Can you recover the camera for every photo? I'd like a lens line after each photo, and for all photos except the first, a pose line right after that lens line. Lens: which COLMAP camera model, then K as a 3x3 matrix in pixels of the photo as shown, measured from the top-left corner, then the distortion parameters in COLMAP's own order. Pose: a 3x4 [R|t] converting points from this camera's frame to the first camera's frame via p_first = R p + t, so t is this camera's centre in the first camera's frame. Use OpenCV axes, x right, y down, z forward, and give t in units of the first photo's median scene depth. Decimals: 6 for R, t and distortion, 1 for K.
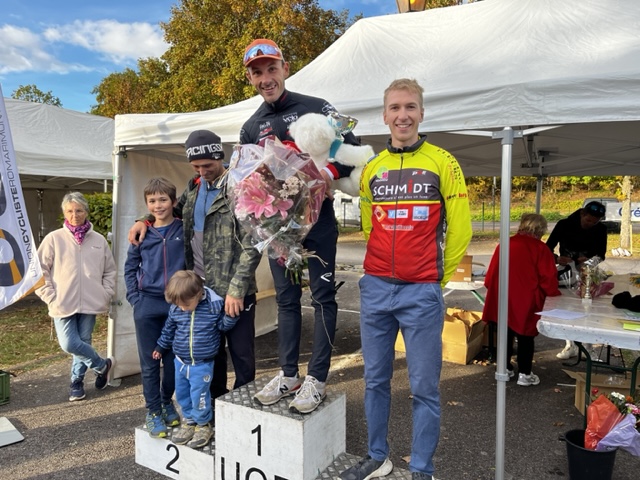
lens RADIAL K [[486.2, 0, 320.0], [0, 486.2, 240.0], [0, 0, 1]] dist [0.045956, -0.000530]
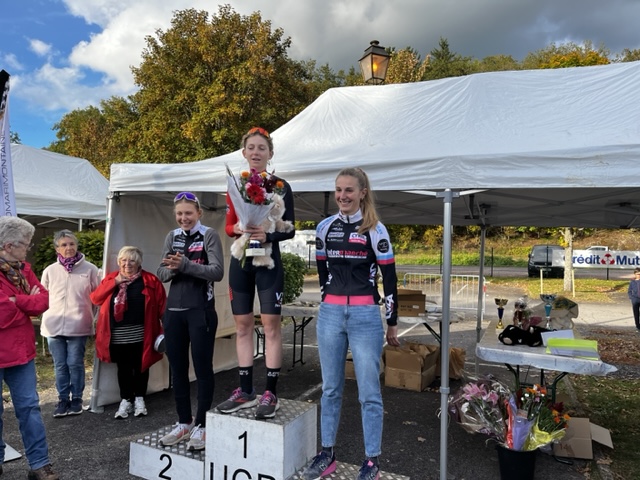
lens RADIAL K [[488.4, 0, 323.3], [0, 488.4, 250.1], [0, 0, 1]] dist [0.083649, -0.111725]
pose [[0.996449, 0.016533, 0.082556, -0.033490], [-0.011110, 0.997776, -0.065728, 0.011985], [-0.083459, 0.064577, 0.994417, -0.186592]]
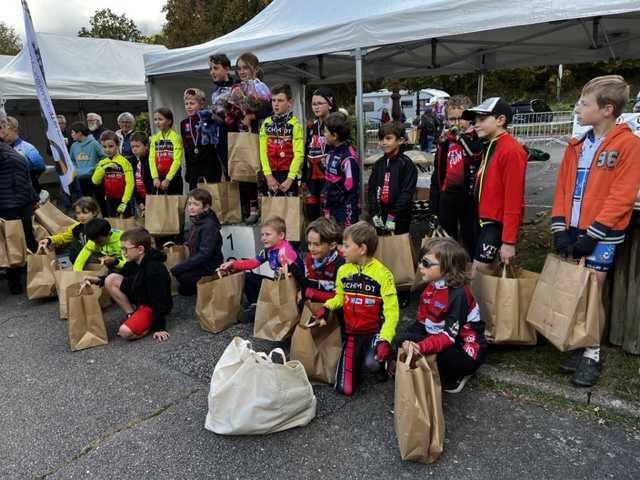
lens RADIAL K [[488.4, 0, 323.3], [0, 488.4, 250.1], [0, 0, 1]] dist [0.083649, -0.111725]
pose [[0.985482, -0.024473, -0.168008, 0.437749], [0.057434, 0.979270, 0.194248, 0.078204], [0.159772, -0.201078, 0.966458, -0.582144]]
